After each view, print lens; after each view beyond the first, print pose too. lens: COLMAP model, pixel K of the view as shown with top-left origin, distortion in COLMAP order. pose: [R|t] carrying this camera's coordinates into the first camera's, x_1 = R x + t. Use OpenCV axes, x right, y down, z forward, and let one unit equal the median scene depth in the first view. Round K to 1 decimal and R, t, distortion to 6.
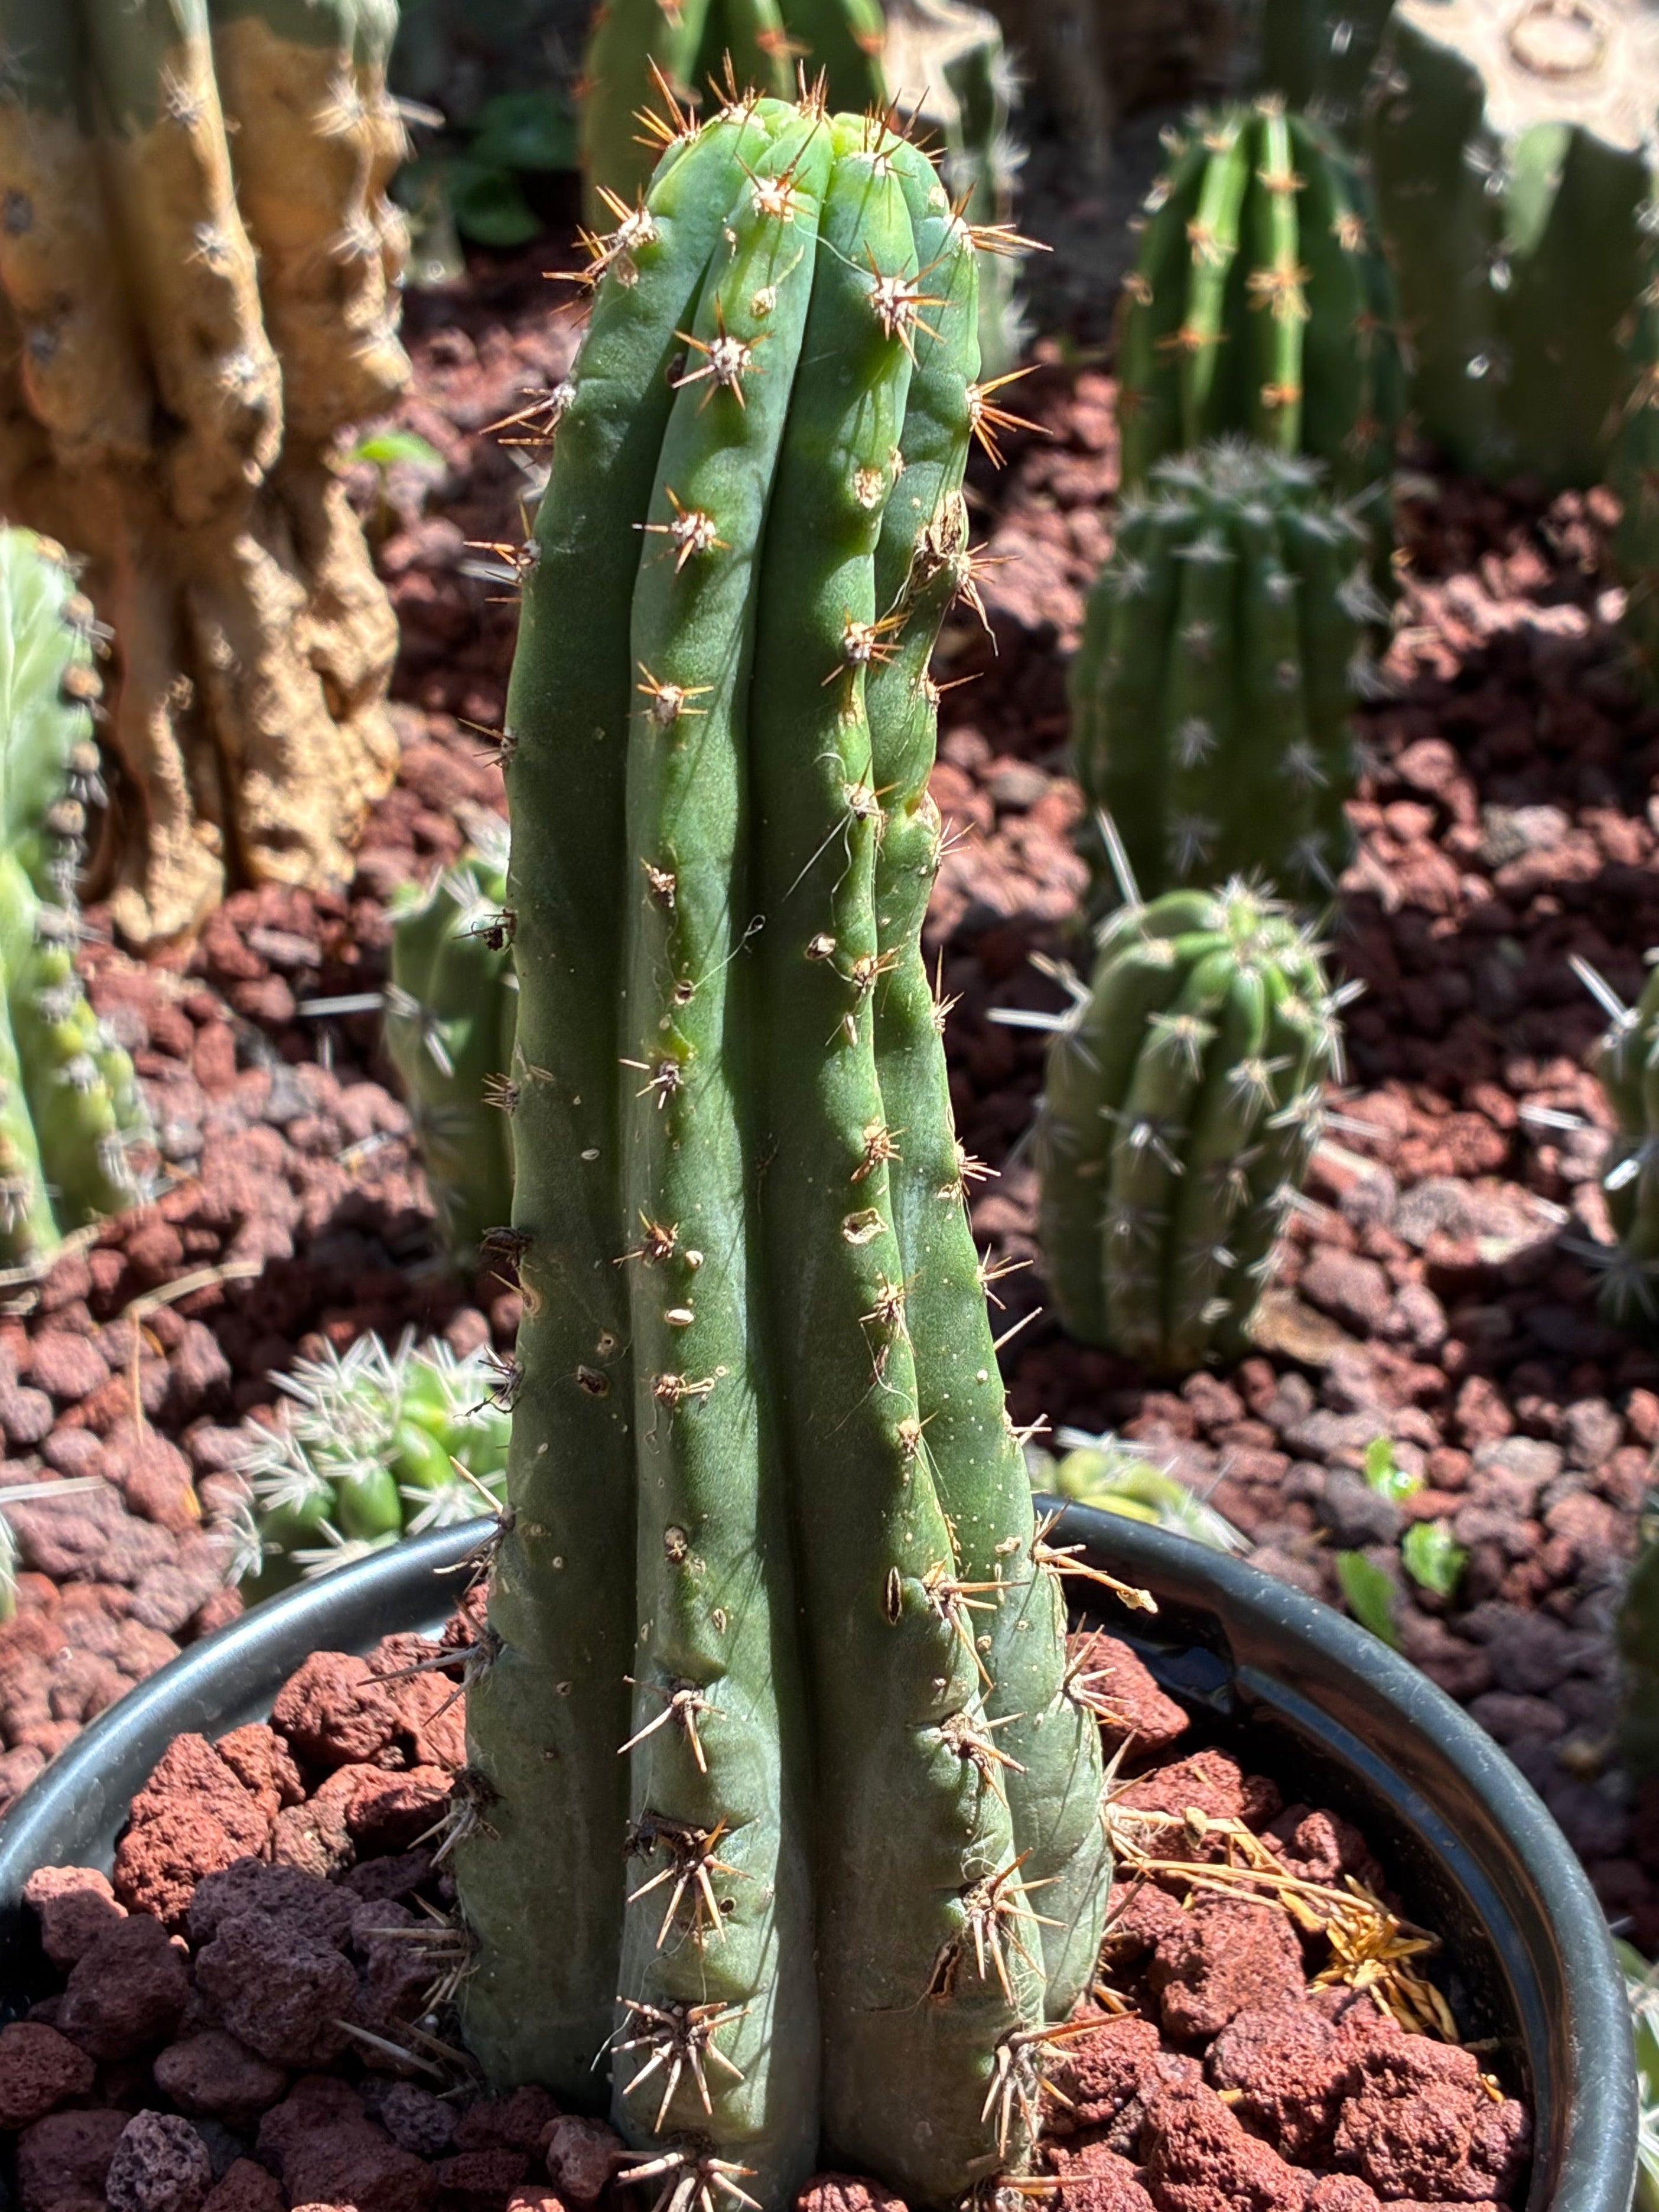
lens RADIAL K [[3687.4, 0, 867.5], [0, 3687.4, 1102.9], [0, 0, 1]] dist [0.241316, -1.322234]
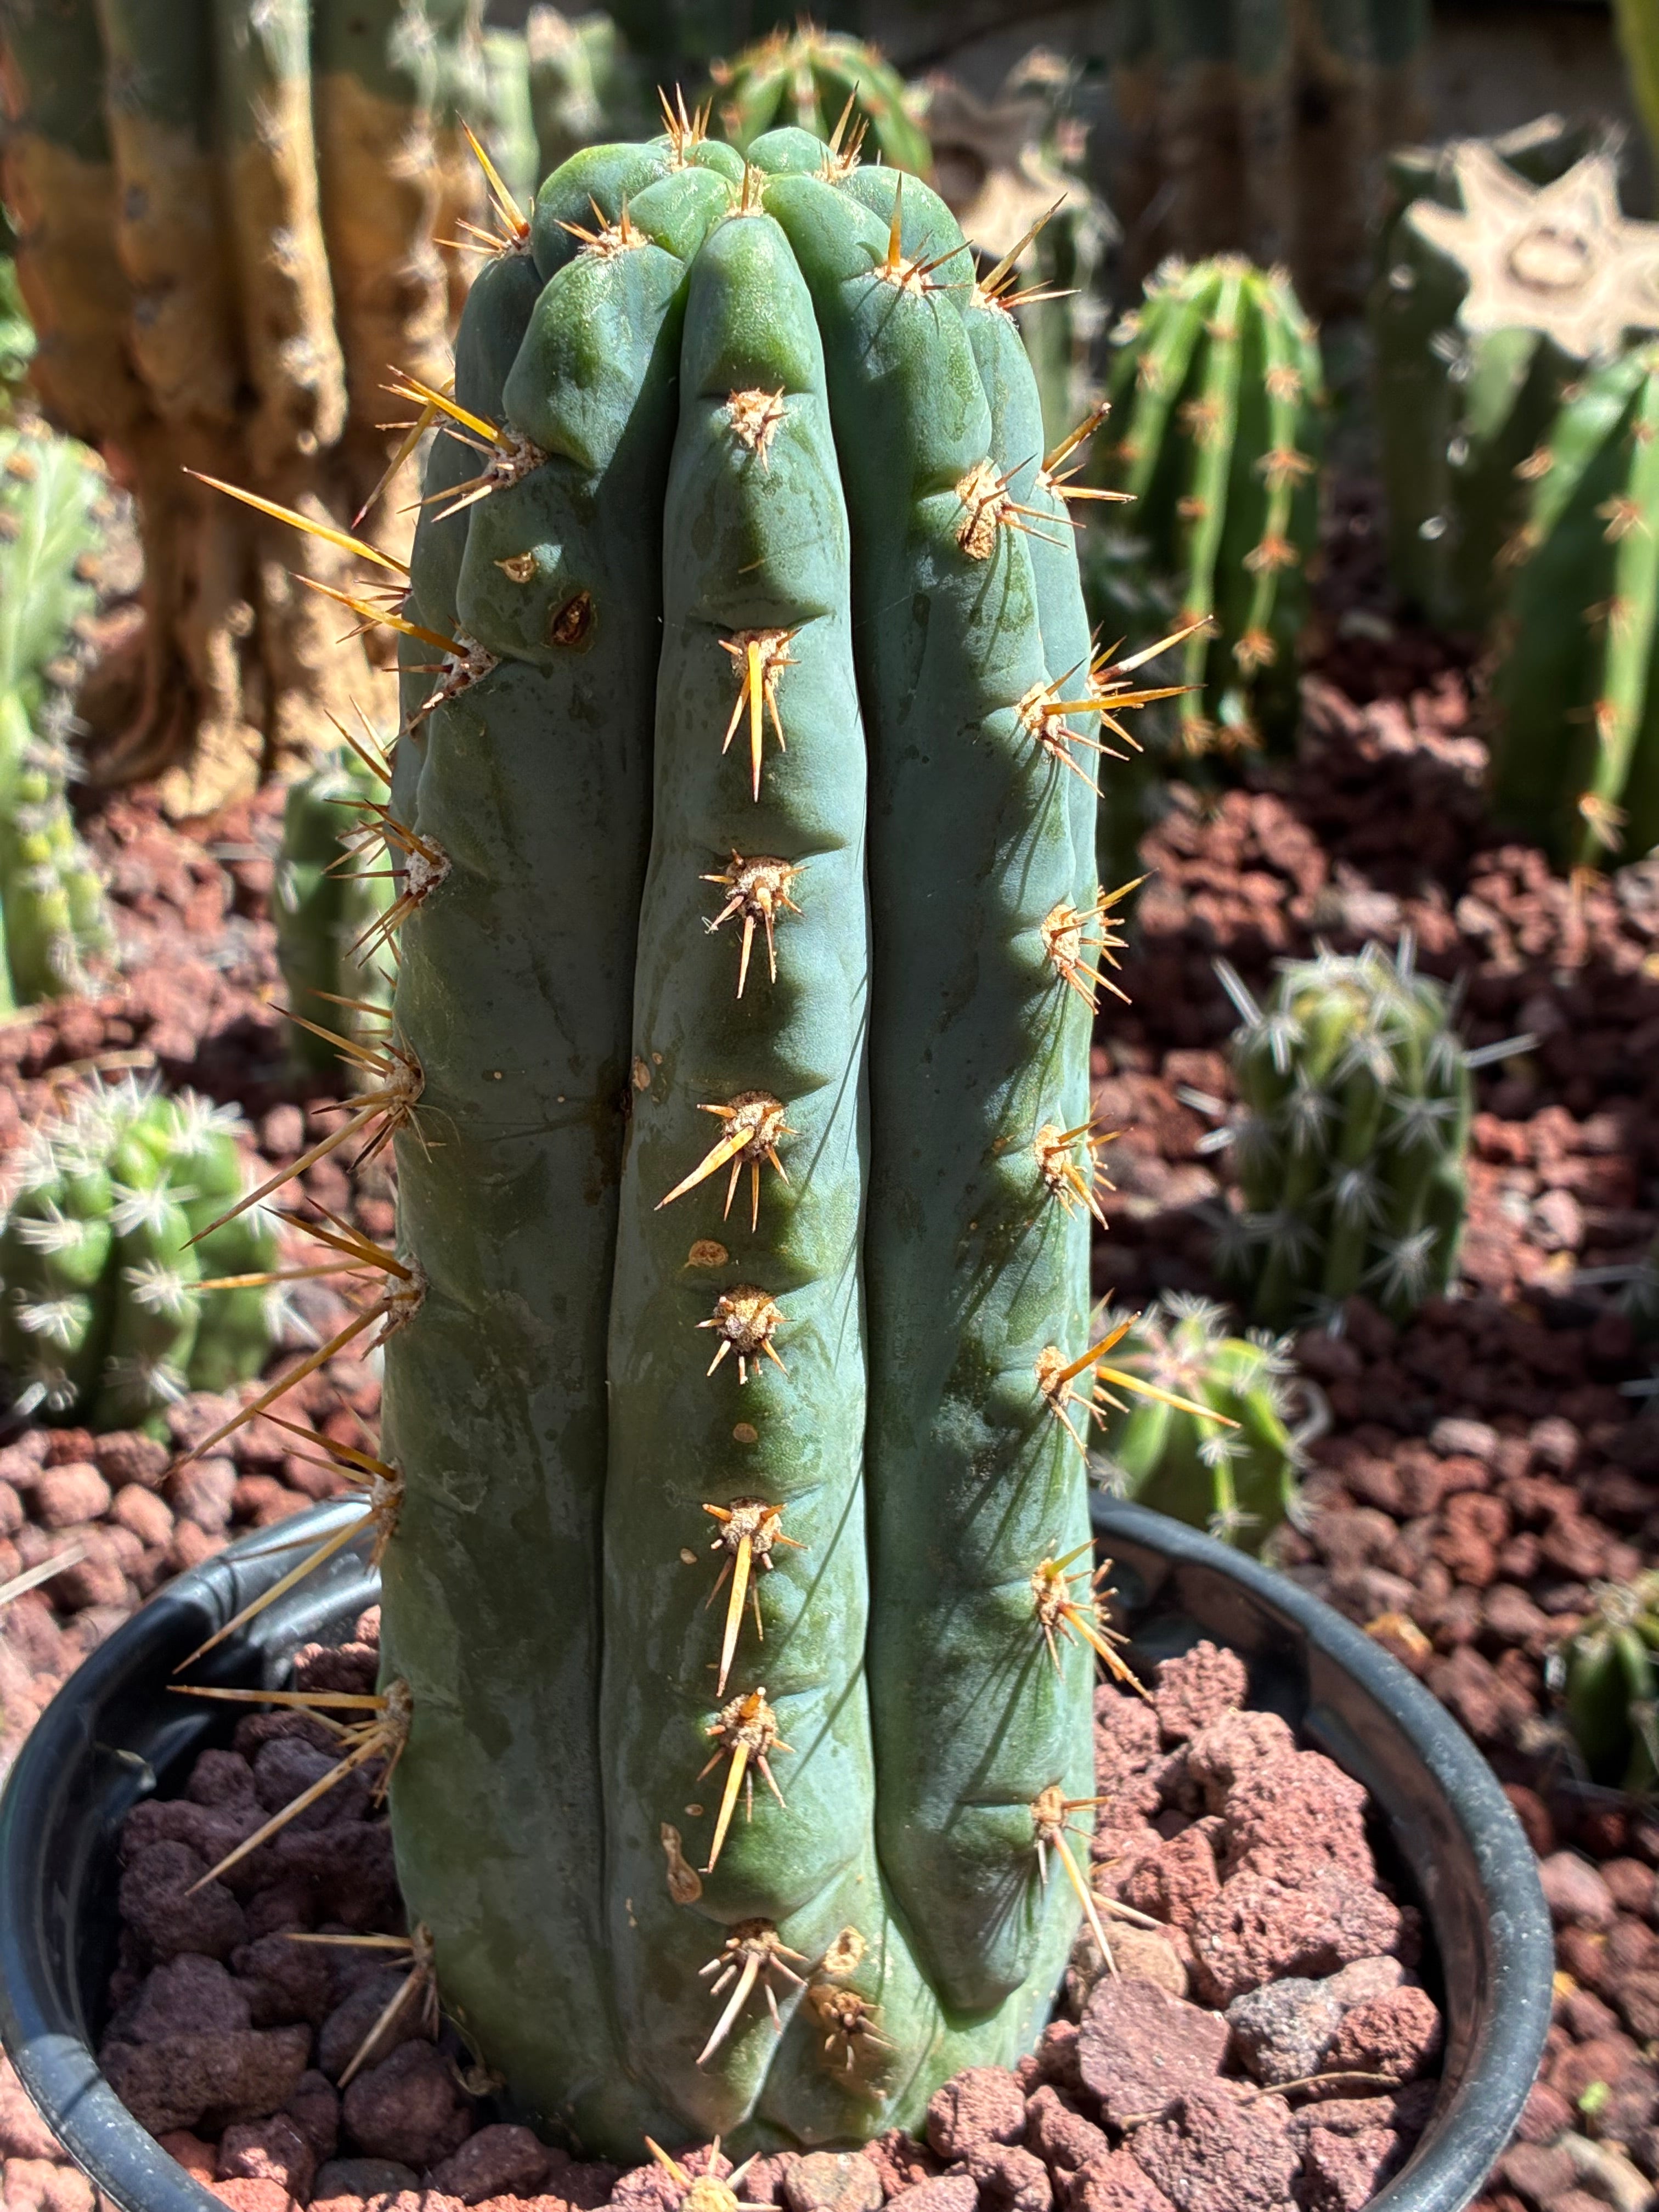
lens RADIAL K [[3454.1, 0, 829.5], [0, 3454.1, 1106.0], [0, 0, 1]] dist [0.242706, -1.291692]
pose [[0.974538, 0.160788, -0.156279, 0.216690], [-0.168676, 0.984919, -0.038507, 0.061077], [0.147731, 0.063887, 0.986962, -0.095153]]
